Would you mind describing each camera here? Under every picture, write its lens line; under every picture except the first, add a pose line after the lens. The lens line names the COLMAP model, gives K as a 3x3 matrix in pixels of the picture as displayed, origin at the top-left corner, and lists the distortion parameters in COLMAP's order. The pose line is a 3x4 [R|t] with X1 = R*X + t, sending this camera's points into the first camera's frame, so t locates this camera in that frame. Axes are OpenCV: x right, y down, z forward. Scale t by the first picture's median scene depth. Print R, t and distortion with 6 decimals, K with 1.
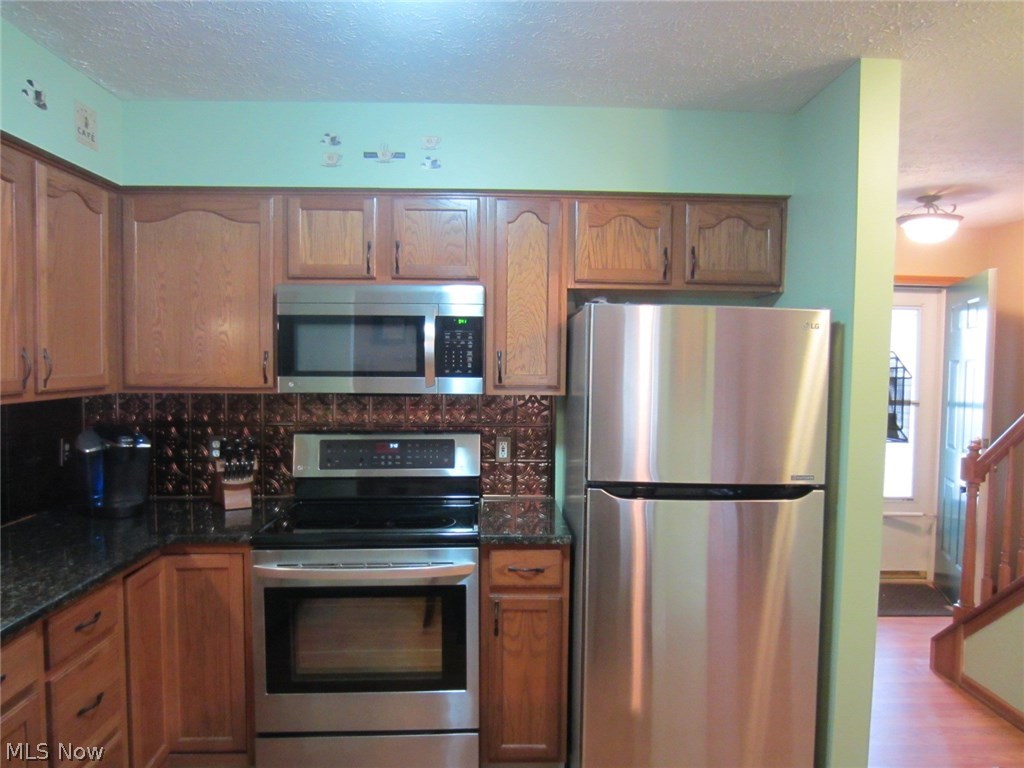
lens RADIAL K [[719.3, 0, 512.0], [0, 719.3, 384.0], [0, 0, 1]] dist [-0.027502, 0.002387]
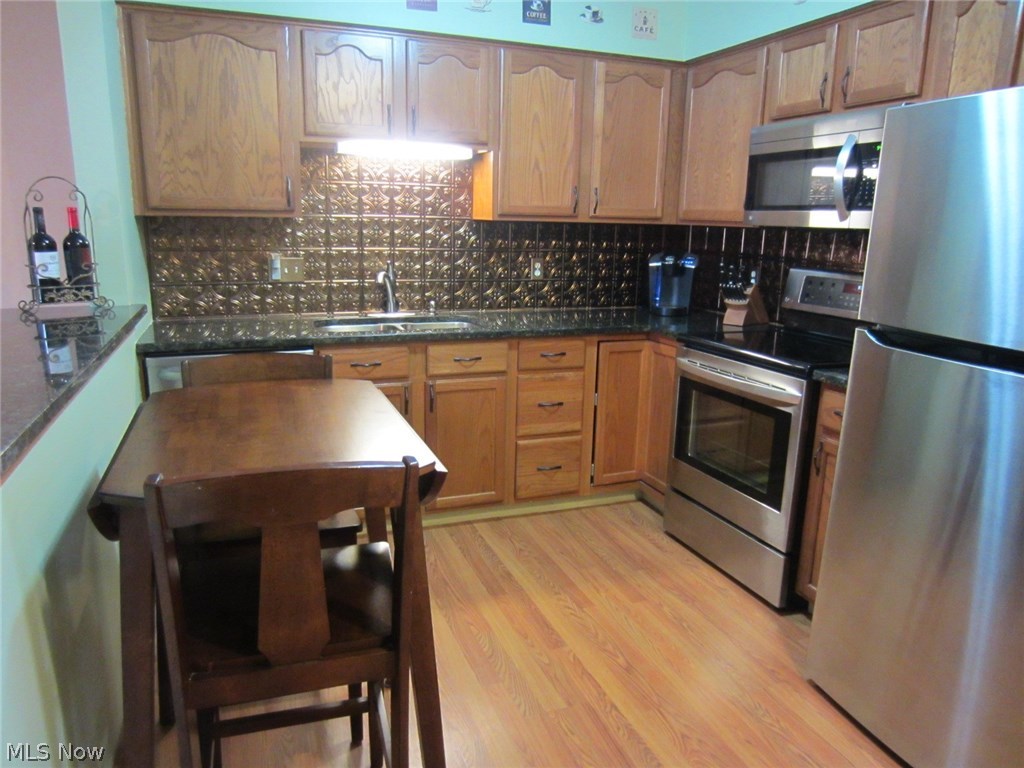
lens RADIAL K [[731.7, 0, 506.3], [0, 731.7, 377.7], [0, 0, 1]] dist [-0.015151, 0.005366]
pose [[0.317101, 0.203164, -0.926375, 0.722598], [-0.059388, 0.979122, 0.194404, 0.048973], [0.946531, -0.006630, 0.322546, 0.265296]]
